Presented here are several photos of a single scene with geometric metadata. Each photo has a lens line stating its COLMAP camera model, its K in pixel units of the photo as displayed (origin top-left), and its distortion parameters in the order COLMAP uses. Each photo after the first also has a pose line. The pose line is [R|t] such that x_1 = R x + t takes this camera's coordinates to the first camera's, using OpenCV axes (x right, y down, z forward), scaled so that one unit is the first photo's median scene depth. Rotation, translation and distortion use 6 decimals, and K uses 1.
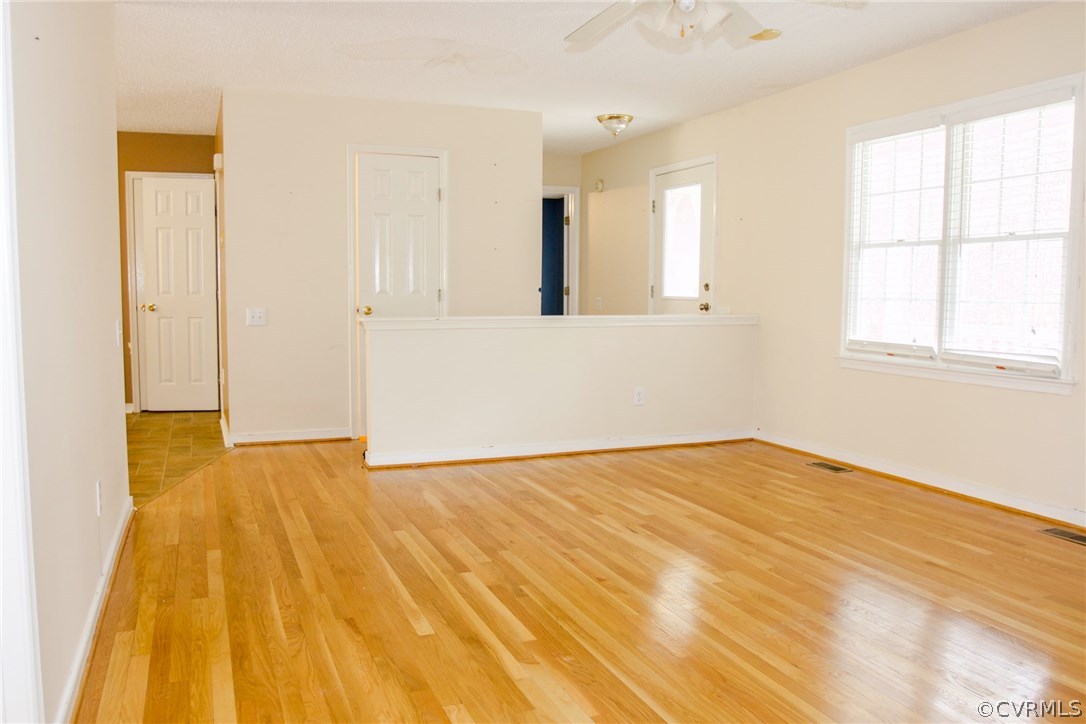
lens RADIAL K [[861.6, 0, 537.5], [0, 861.6, 360.8], [0, 0, 1]] dist [-0.088372, 0.048841]
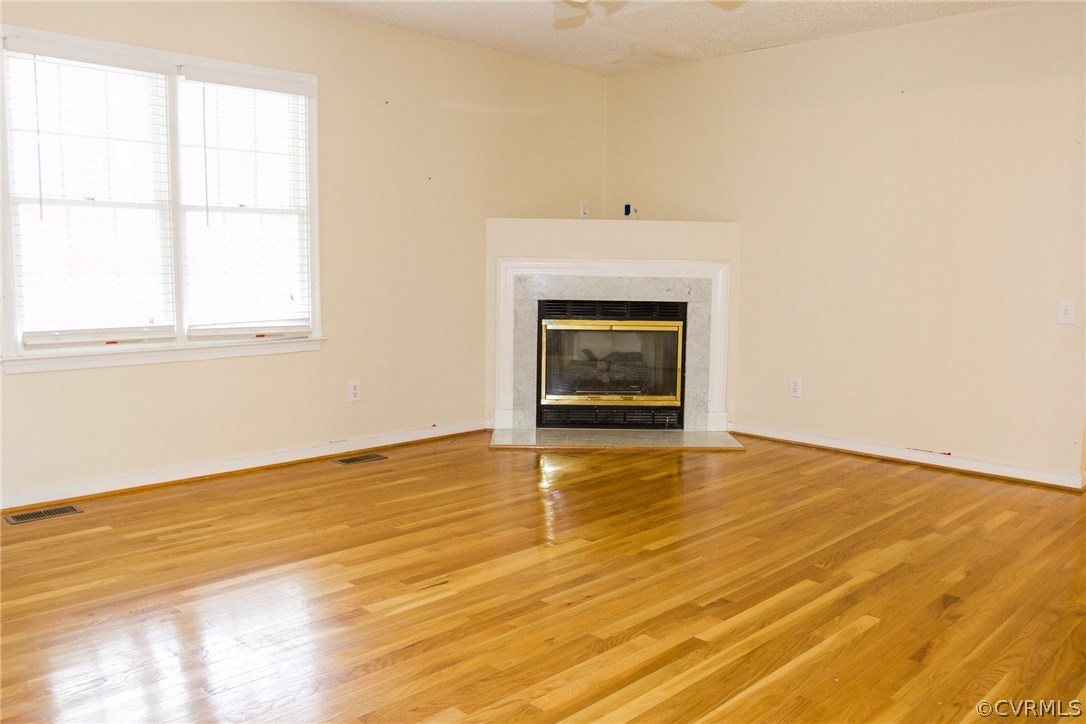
lens RADIAL K [[861.6, 0, 534.3], [0, 861.6, 333.5], [0, 0, 1]] dist [-0.088372, 0.048841]
pose [[-0.381153, -0.080229, 0.921024, -0.643590], [0.073450, 0.990451, 0.116673, -0.108978], [-0.921589, 0.112120, -0.371621, 1.278300]]
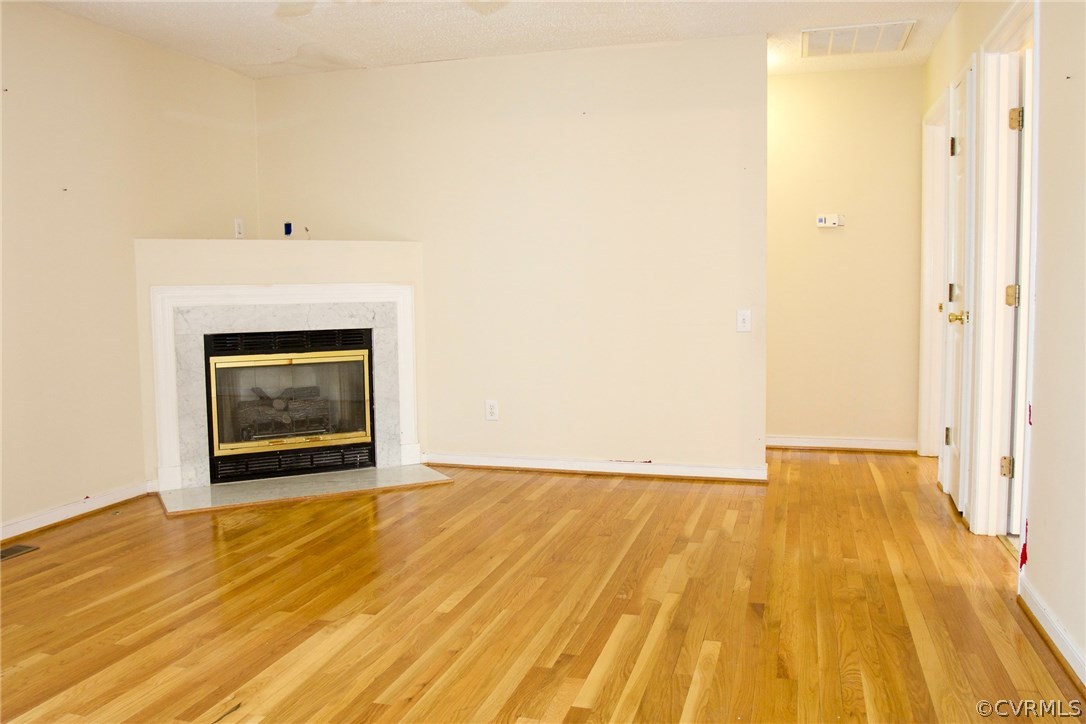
lens RADIAL K [[861.6, 0, 529.8], [0, 861.6, 363.3], [0, 0, 1]] dist [-0.088372, 0.048841]
pose [[-0.774550, -0.049933, 0.630539, -0.426690], [0.068090, 0.984504, 0.161605, -0.121370], [-0.628837, 0.168105, -0.759147, 1.375515]]
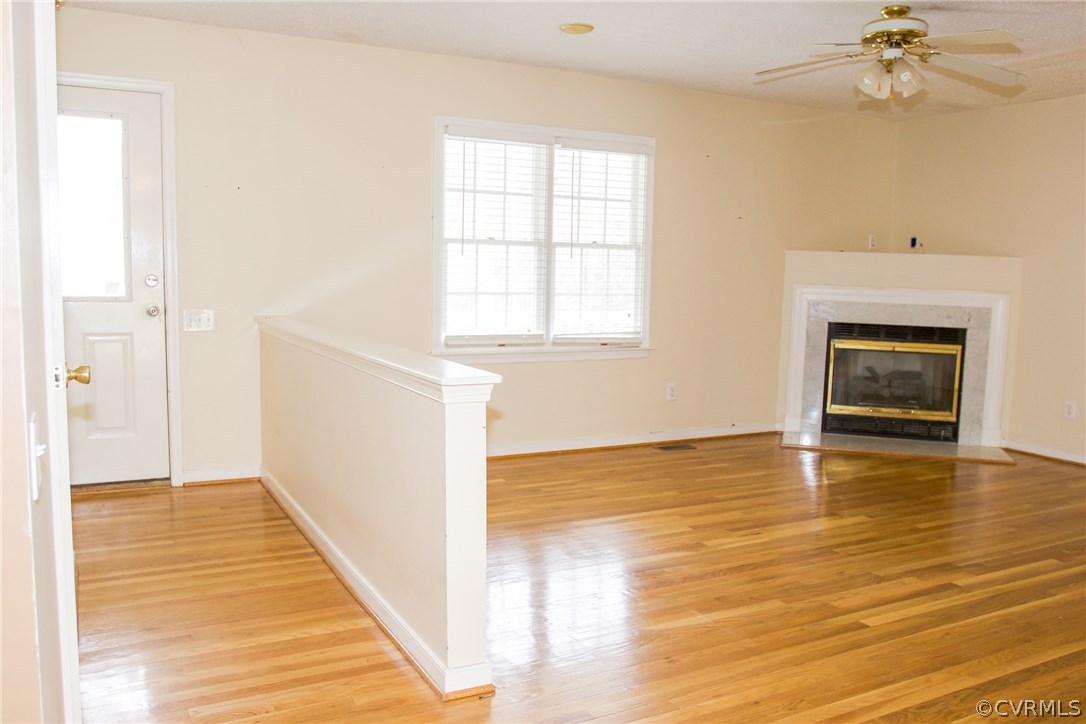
lens RADIAL K [[861.6, 0, 549.5], [0, 861.6, 363.4], [0, 0, 1]] dist [-0.088372, 0.048841]
pose [[-0.098939, -0.111403, 0.988838, -0.921002], [0.066249, 0.990772, 0.118249, -0.150933], [-0.992886, 0.077209, -0.090646, 1.432640]]
